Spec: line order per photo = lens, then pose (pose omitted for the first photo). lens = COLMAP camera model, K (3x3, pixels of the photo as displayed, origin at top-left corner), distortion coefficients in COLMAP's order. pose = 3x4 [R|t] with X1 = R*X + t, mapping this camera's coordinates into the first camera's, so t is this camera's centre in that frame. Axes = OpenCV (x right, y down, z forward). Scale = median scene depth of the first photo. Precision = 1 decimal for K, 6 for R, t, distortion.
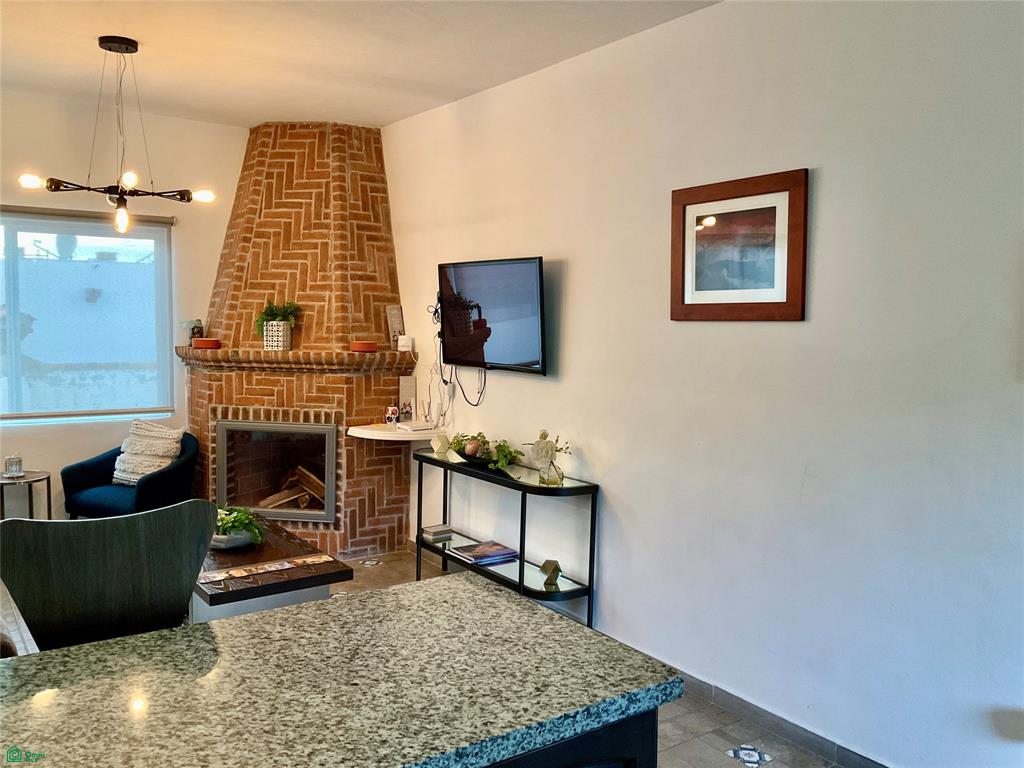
lens RADIAL K [[845.9, 0, 512.7], [0, 845.9, 384.1], [0, 0, 1]] dist [0.079355, -0.140969]
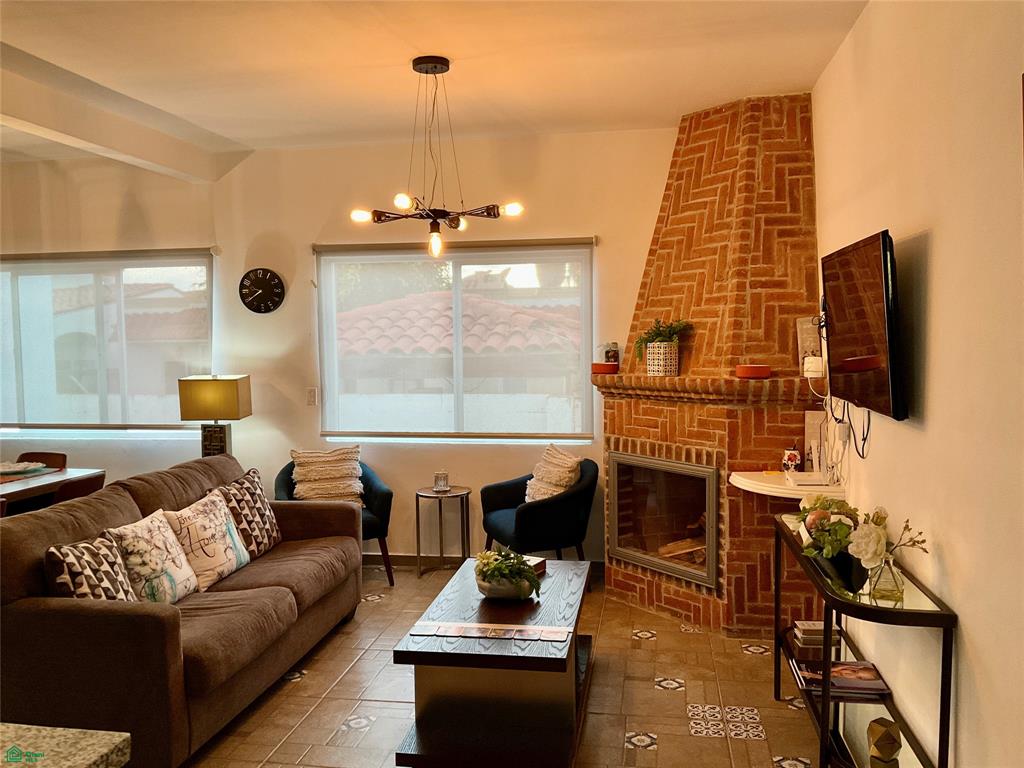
lens RADIAL K [[845.9, 0, 512.3], [0, 845.9, 384.7], [0, 0, 1]] dist [0.079355, -0.140969]
pose [[0.705806, 0.014608, -0.708255, 0.227350], [-0.032595, 0.999398, -0.011869, -0.015536], [0.707655, 0.031463, 0.705857, 0.283372]]
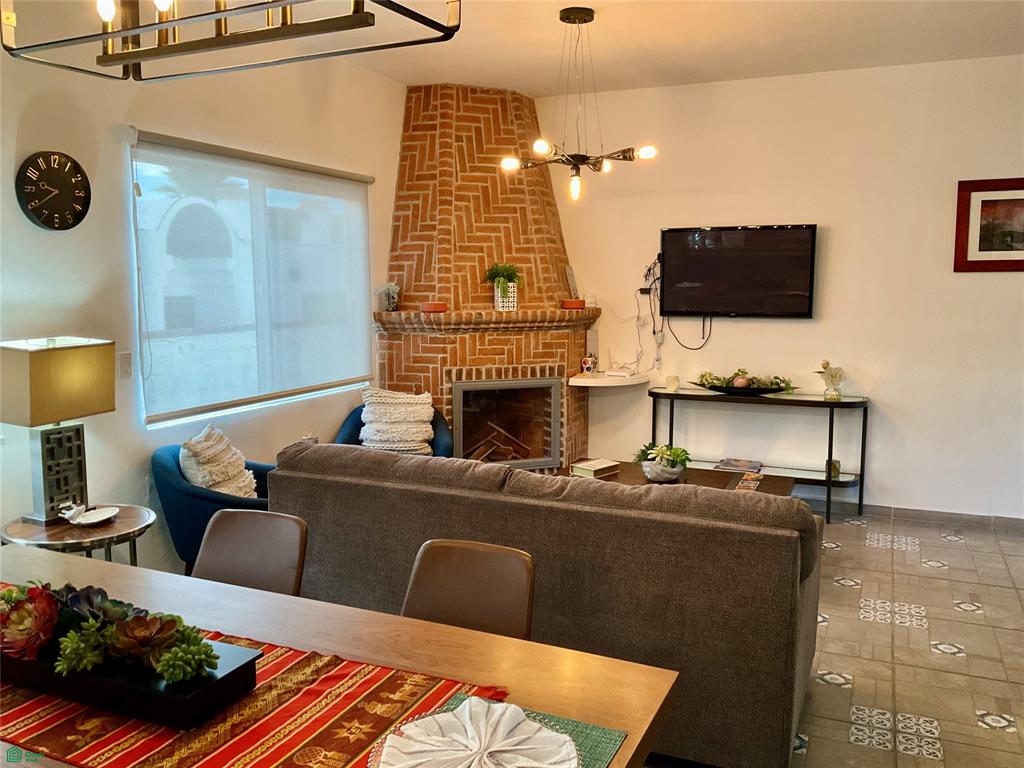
lens RADIAL K [[845.9, 0, 512.2], [0, 845.9, 387.2], [0, 0, 1]] dist [0.079355, -0.140969]
pose [[0.855550, -0.084812, 0.510727, -0.812560], [0.058695, 0.996020, 0.067077, -0.015586], [-0.514383, -0.027410, 0.857123, 0.099650]]
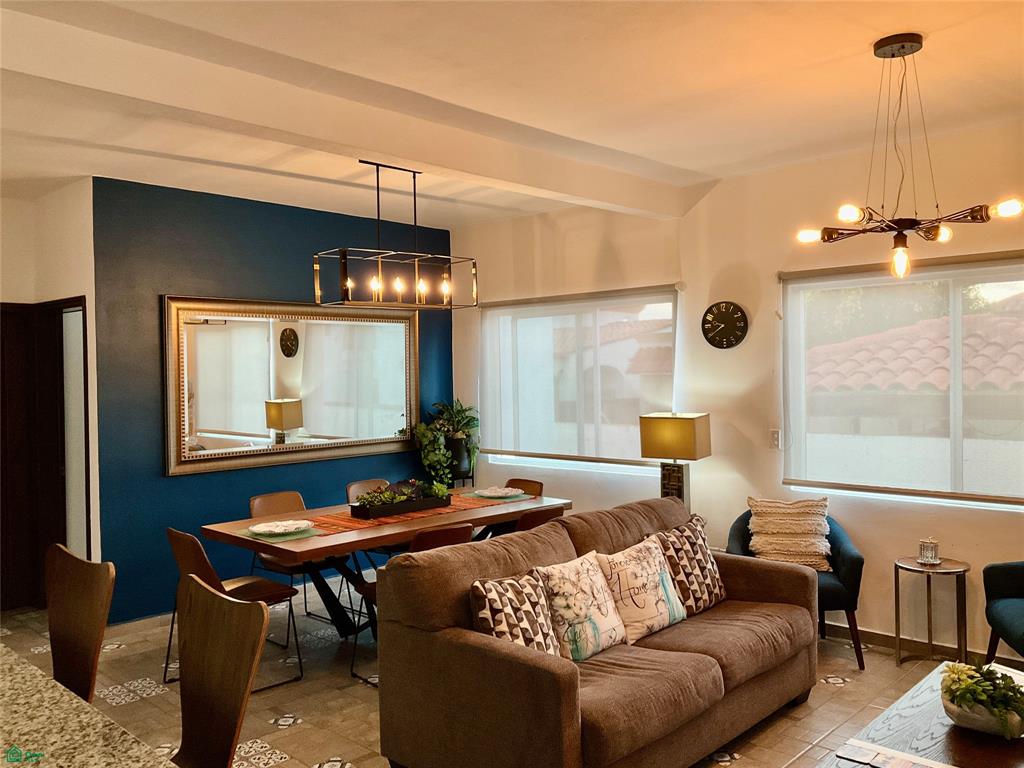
lens RADIAL K [[845.9, 0, 512.2], [0, 845.9, 382.4], [0, 0, 1]] dist [0.079355, -0.140969]
pose [[0.190386, -0.009394, -0.981664, 0.190934], [-0.060870, 0.997917, -0.021355, -0.030847], [0.979820, 0.063819, 0.189417, 0.378147]]
